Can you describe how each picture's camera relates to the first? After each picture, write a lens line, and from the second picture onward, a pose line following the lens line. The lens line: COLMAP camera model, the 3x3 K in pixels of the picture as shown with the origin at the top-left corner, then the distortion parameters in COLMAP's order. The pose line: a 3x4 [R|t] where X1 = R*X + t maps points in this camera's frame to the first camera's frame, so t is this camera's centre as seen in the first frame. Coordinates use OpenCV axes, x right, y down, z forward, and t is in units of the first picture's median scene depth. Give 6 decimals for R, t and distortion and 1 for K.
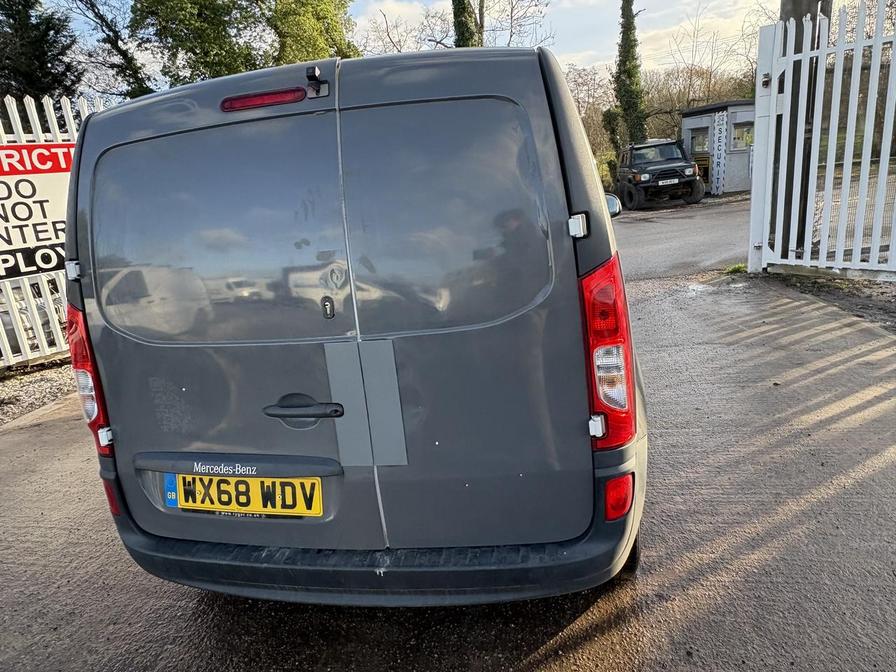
lens RADIAL K [[578.1, 0, 449.7], [0, 578.1, 340.7], [0, 0, 1]] dist [-0.000192, -0.001361]
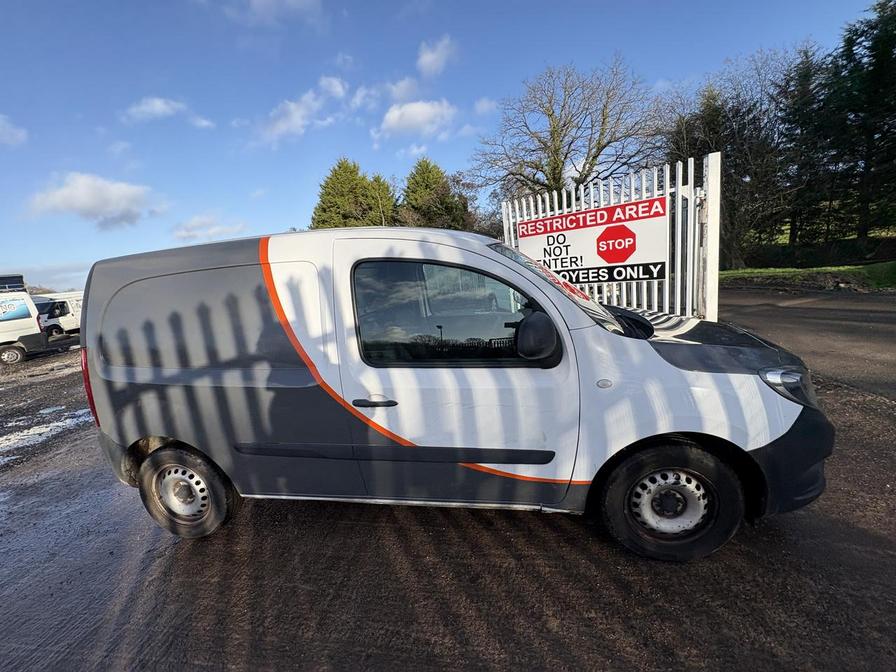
lens RADIAL K [[357.8, 0, 443.0], [0, 357.8, 334.0], [0, 0, 1]] dist [-0.000434, -0.000054]
pose [[0.010985, 0.278586, -0.960349, 0.147373], [-0.168934, 0.947118, 0.272816, -0.073756], [0.985566, 0.159238, 0.057467, 0.201038]]
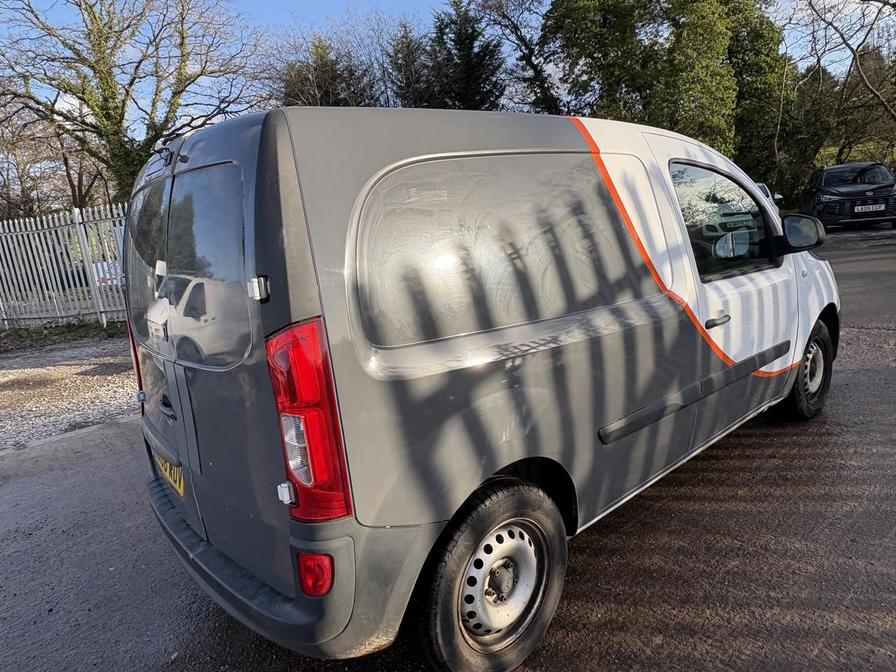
lens RADIAL K [[583.2, 0, 452.7], [0, 583.2, 329.8], [0, 0, 1]] dist [-0.000142, 0.002446]
pose [[0.781457, 0.137756, -0.608562, 0.091352], [-0.142159, 0.988981, 0.041321, -0.018000], [0.607548, 0.054222, 0.792430, 0.034028]]
